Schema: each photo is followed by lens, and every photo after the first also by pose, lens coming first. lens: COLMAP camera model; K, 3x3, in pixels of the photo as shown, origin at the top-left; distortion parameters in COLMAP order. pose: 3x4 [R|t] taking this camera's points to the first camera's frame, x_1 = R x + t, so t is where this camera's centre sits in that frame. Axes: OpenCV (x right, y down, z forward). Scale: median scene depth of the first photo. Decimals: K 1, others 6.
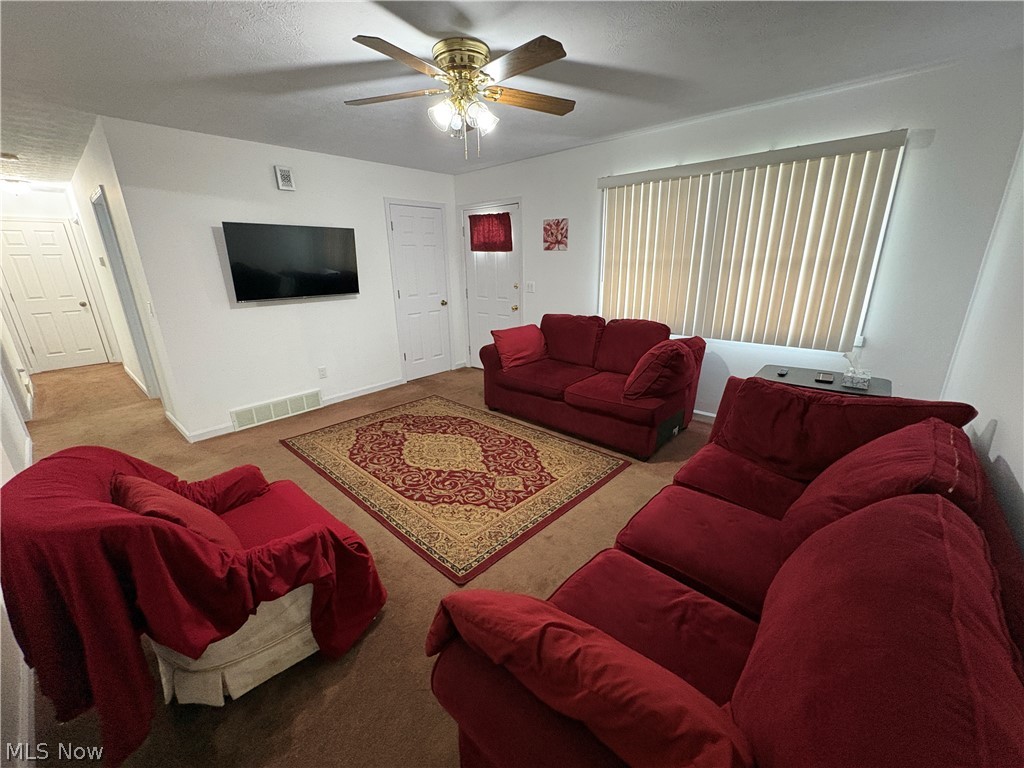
lens RADIAL K [[405.7, 0, 513.7], [0, 405.7, 382.2], [0, 0, 1]] dist [0.001963, 0.000243]
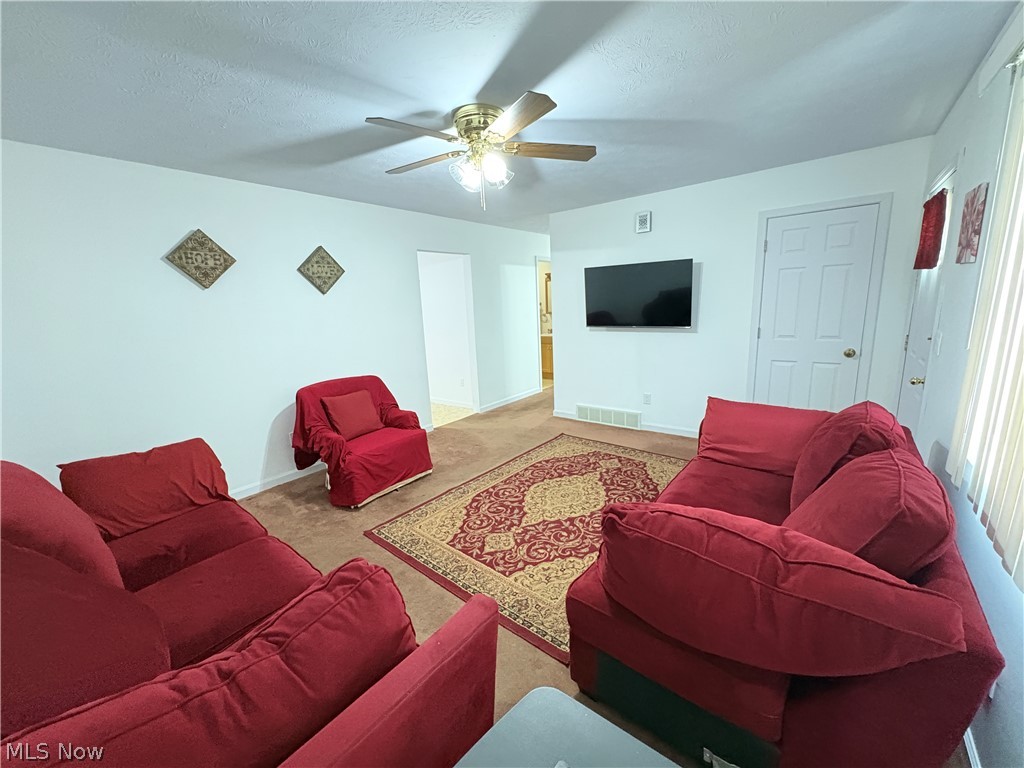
lens RADIAL K [[405.7, 0, 513.7], [0, 405.7, 382.2], [0, 0, 1]] dist [0.001963, 0.000243]
pose [[0.061211, 0.211070, -0.975553, 0.605059], [-0.250204, 0.949424, 0.189718, -0.206057], [0.966256, 0.232474, 0.110925, 0.633790]]
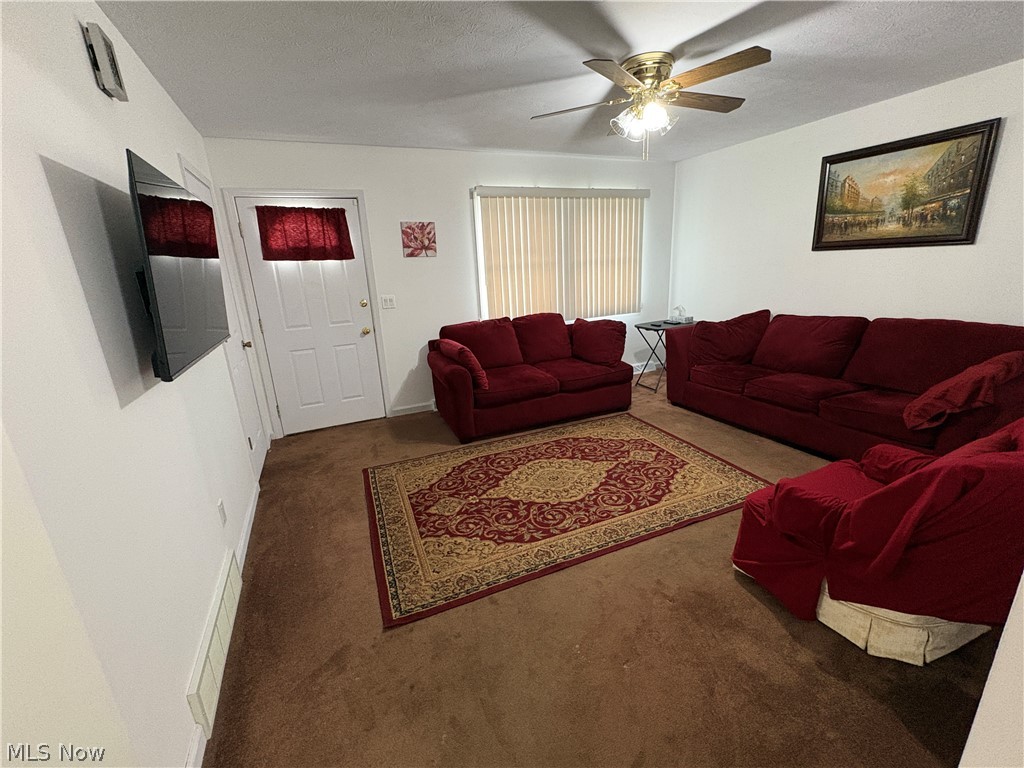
lens RADIAL K [[431.5, 0, 512.0], [0, 431.5, 384.0], [0, 0, 1]] dist [-0.002915, -0.000103]
pose [[0.409403, -0.250126, 0.877397, -0.849211], [0.307445, 0.943261, 0.125445, -0.142505], [-0.858992, 0.218394, 0.463074, 0.539051]]
